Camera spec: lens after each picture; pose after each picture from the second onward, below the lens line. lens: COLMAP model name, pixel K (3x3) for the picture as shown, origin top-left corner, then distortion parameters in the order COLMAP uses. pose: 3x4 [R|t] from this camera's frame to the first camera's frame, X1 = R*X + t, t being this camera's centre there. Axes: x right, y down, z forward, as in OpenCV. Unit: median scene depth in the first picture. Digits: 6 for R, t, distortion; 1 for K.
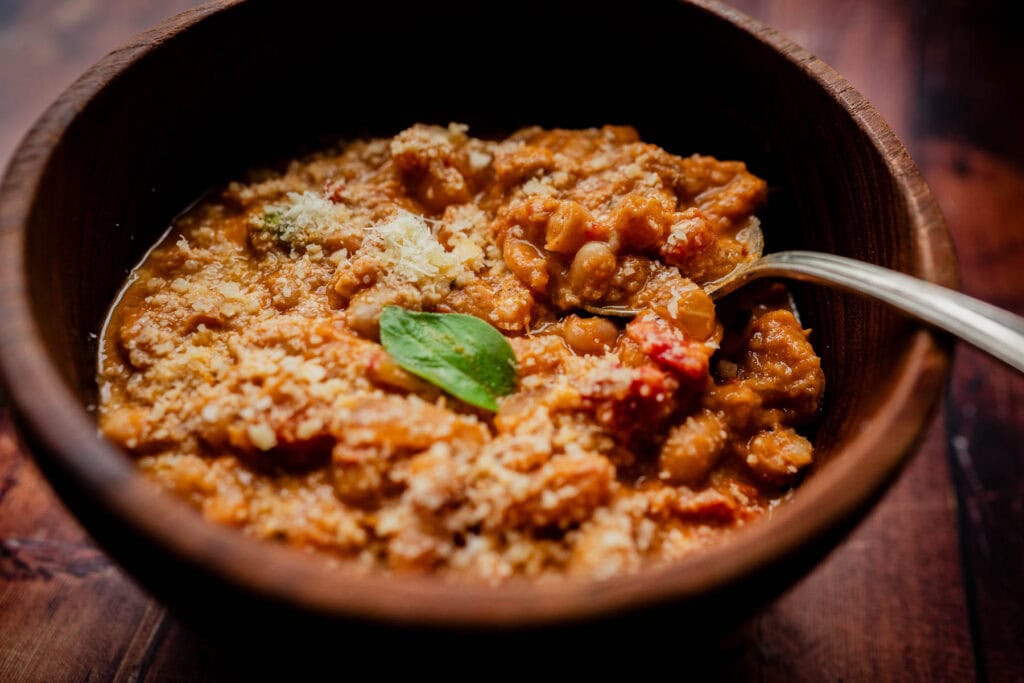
lens RADIAL K [[953.9, 0, 512.3], [0, 953.9, 339.7], [0, 0, 1]] dist [0.079298, 0.000000]
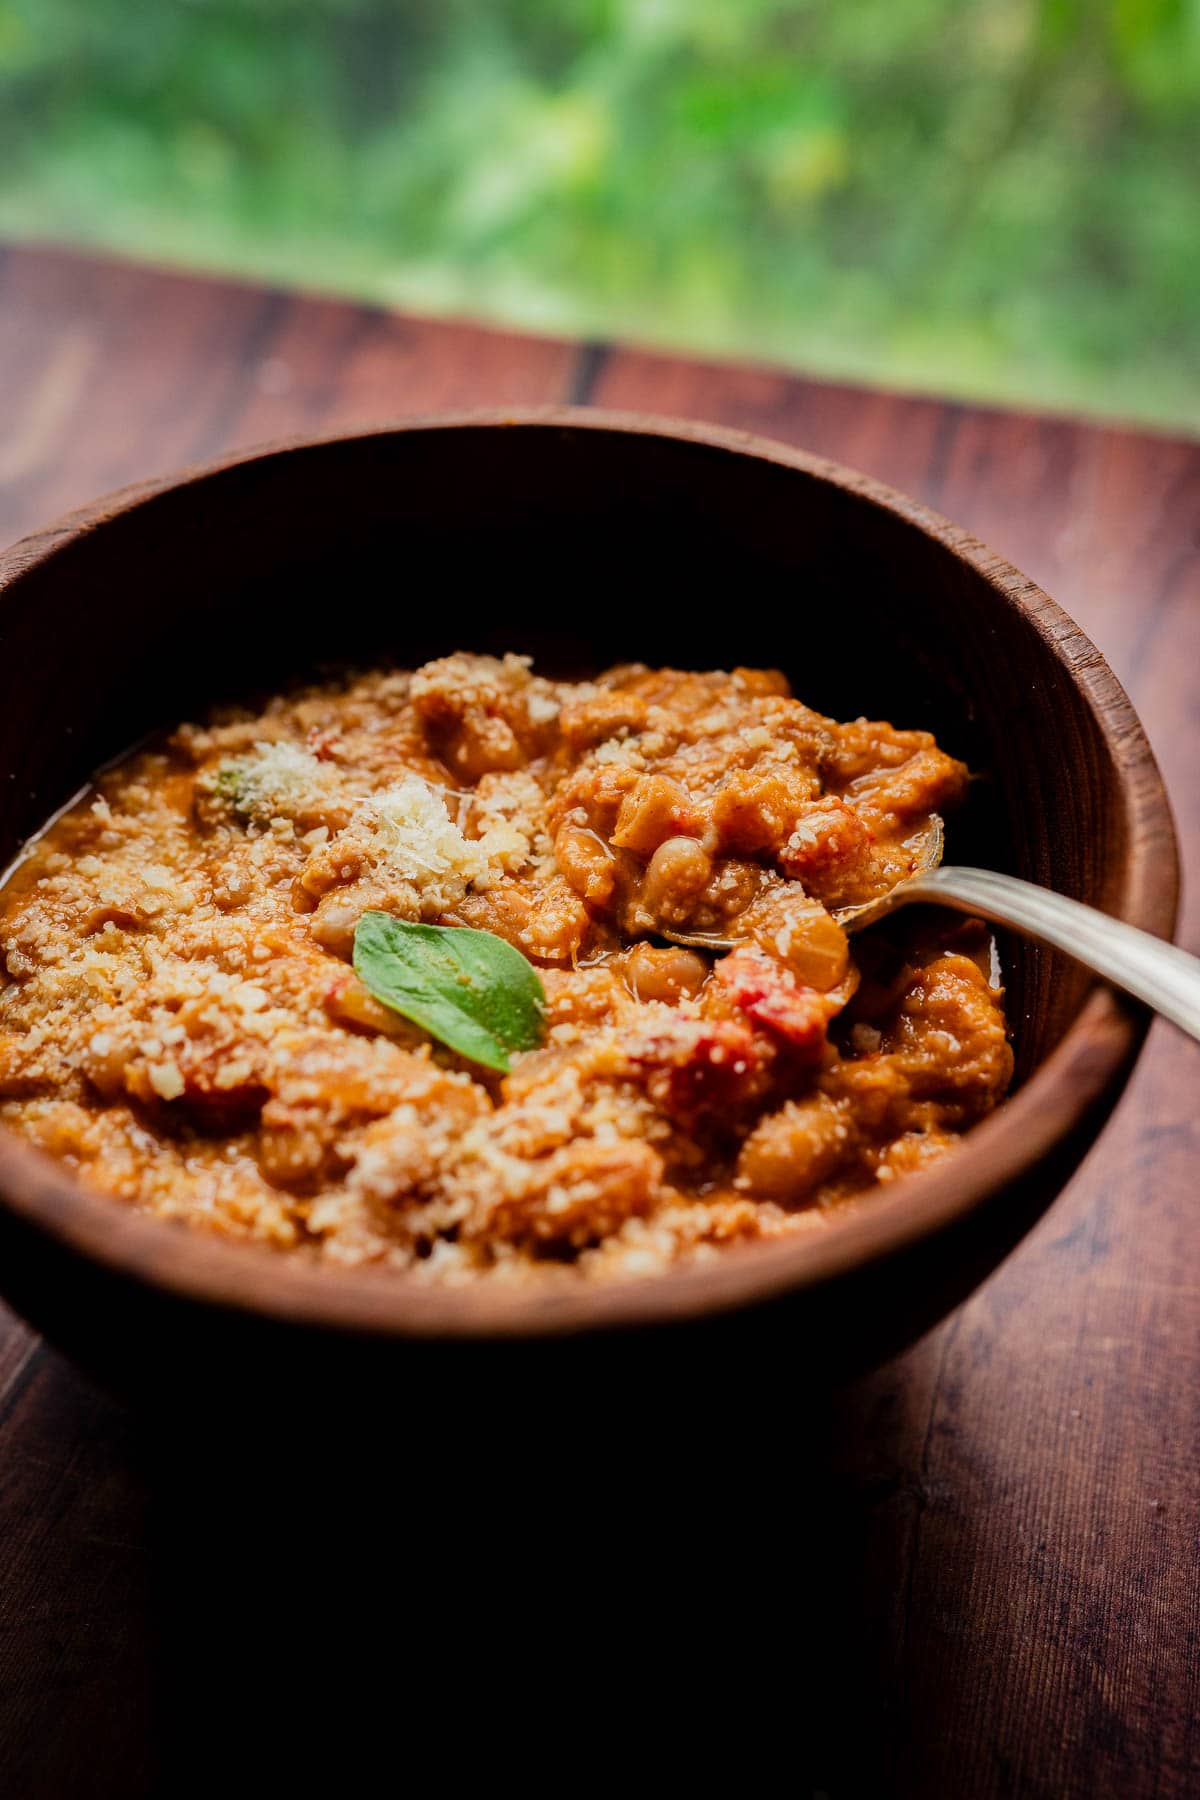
lens RADIAL K [[1676.8, 0, 595.7], [0, 1676.8, 901.5], [0, 0, 1]] dist [0.079298, 0.000000]
pose [[0.993480, 0.060842, -0.096417, 0.145694], [-0.067283, 0.995613, -0.065020, 0.025157], [0.092038, 0.071083, 0.993215, -0.189903]]
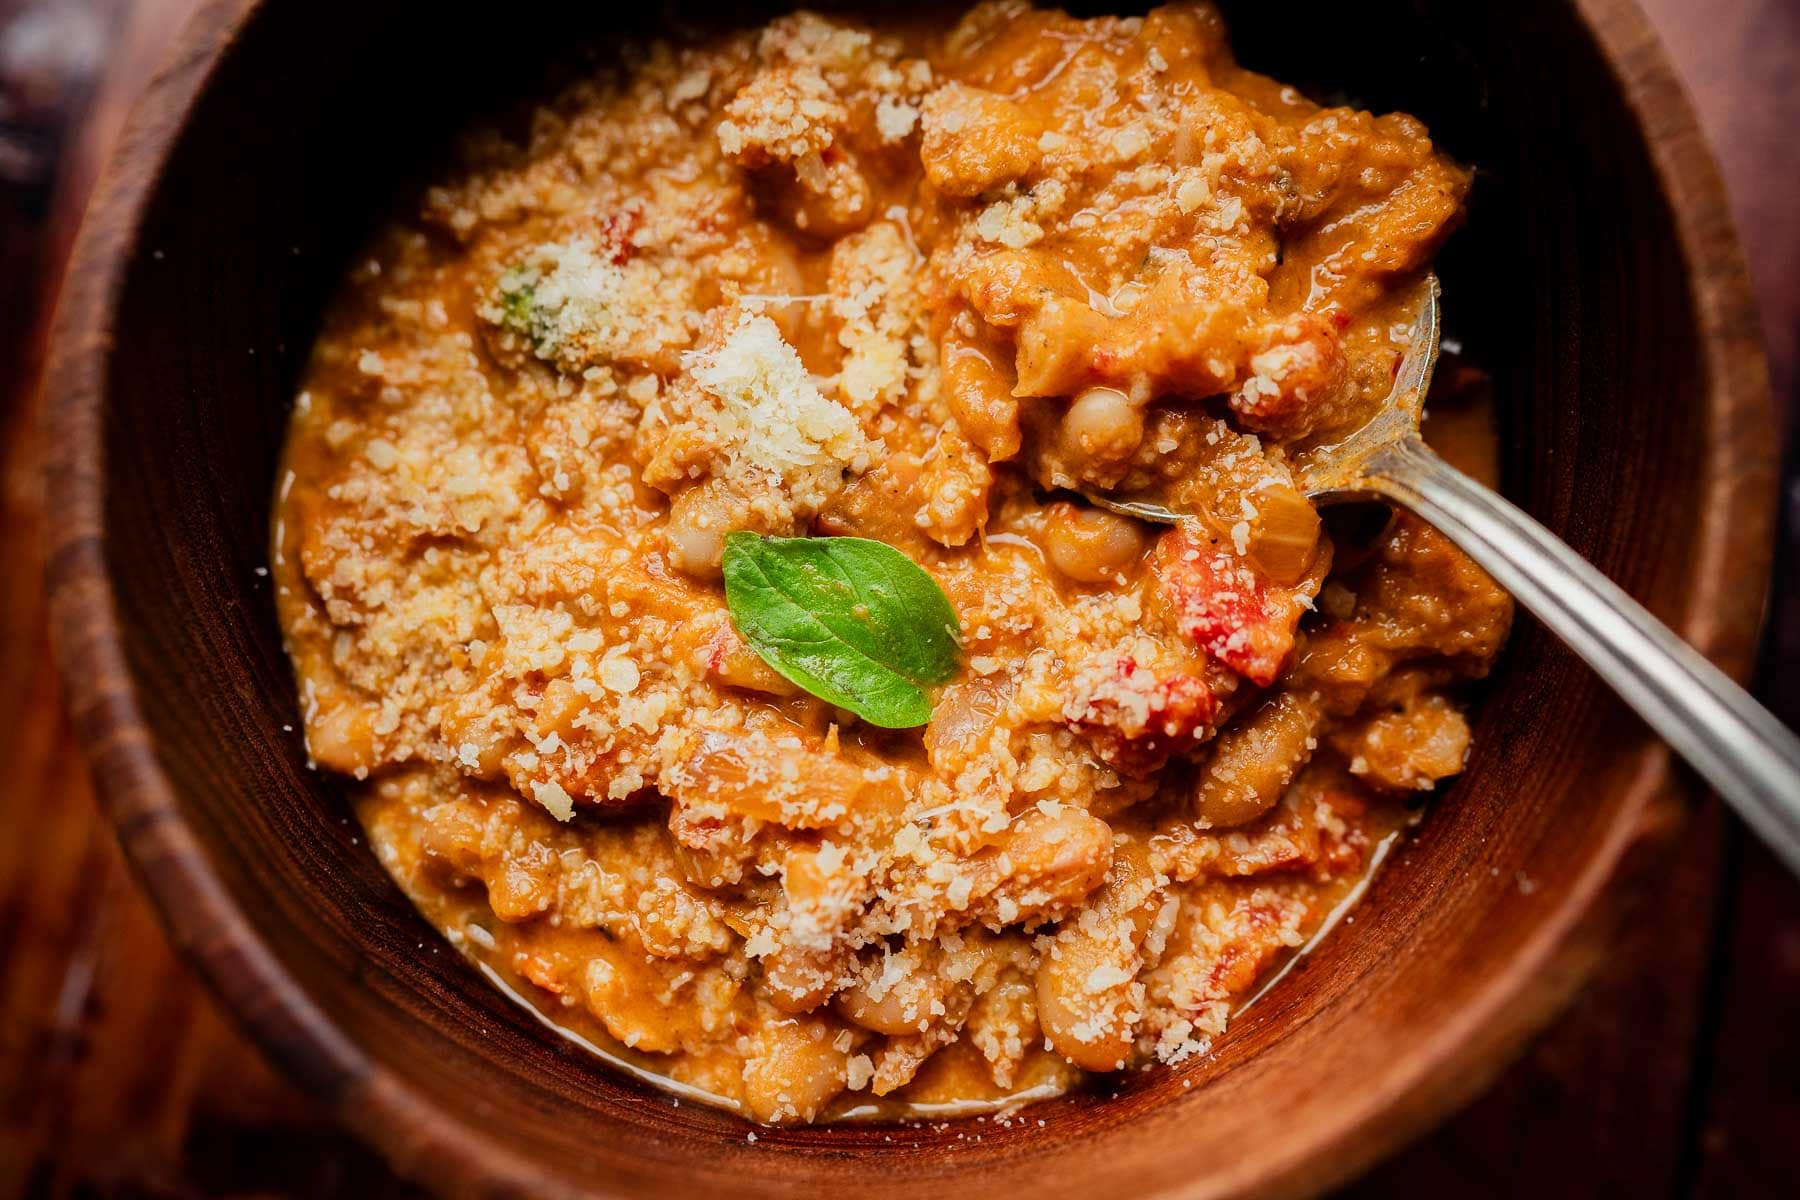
lens RADIAL K [[1676.8, 0, 894.3], [0, 1676.8, 591.2], [0, 0, 1]] dist [0.079298, 0.000000]
pose [[0.993884, 0.003331, -0.110378, 0.074703], [0.055493, 0.849106, 0.525299, -0.517544], [0.095472, -0.528212, 0.843728, 0.136827]]
